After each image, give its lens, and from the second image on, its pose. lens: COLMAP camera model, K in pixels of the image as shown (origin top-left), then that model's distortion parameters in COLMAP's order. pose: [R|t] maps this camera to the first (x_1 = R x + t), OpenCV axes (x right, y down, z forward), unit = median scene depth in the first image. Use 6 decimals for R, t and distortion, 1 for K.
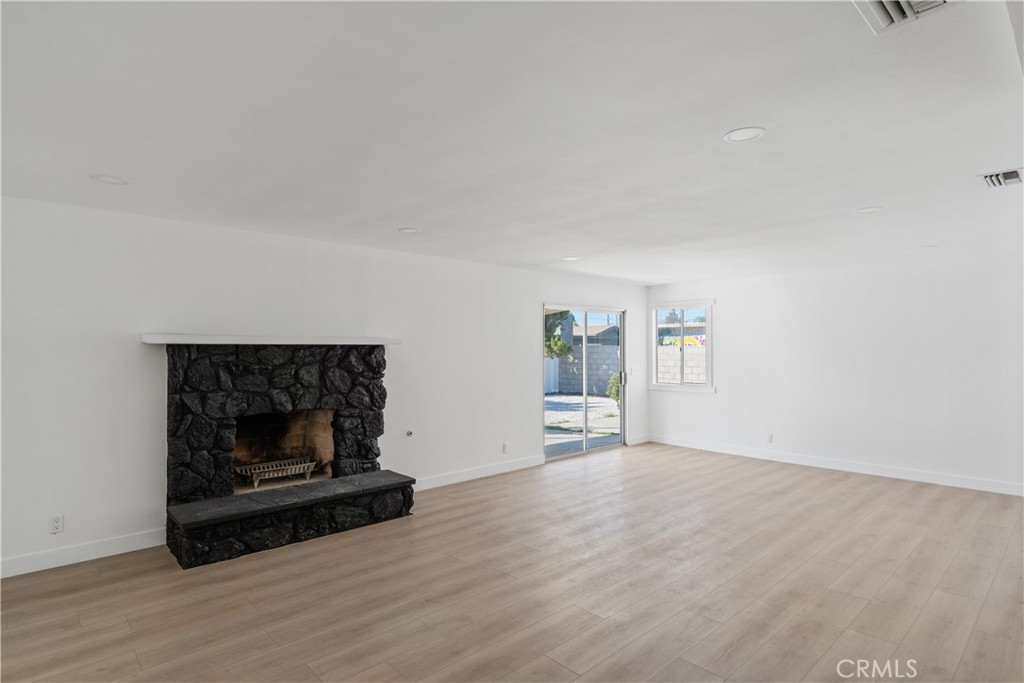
lens RADIAL K [[542.3, 0, 512.0], [0, 542.3, 341.5], [0, 0, 1]] dist [-0.000675, 0.001123]
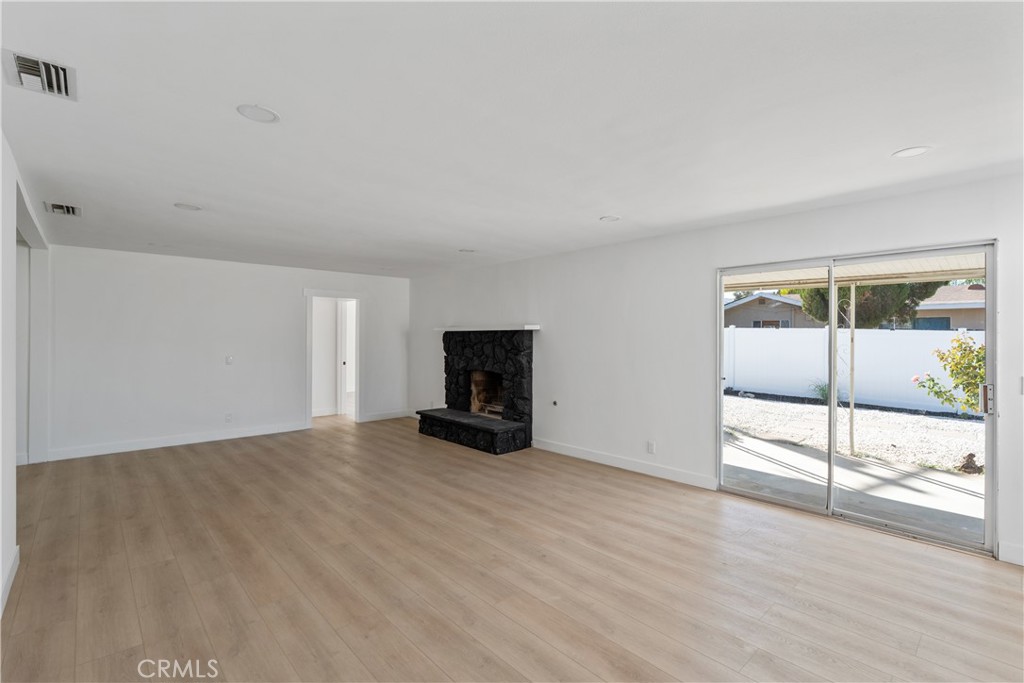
lens RADIAL K [[474.8, 0, 512.0], [0, 474.8, 341.5], [0, 0, 1]] dist [-0.001526, -0.000055]
pose [[-0.023070, 0.004979, -0.999721, 1.115698], [0.008366, 0.999954, 0.004787, 0.034346], [0.999699, -0.008253, -0.023111, 1.200275]]
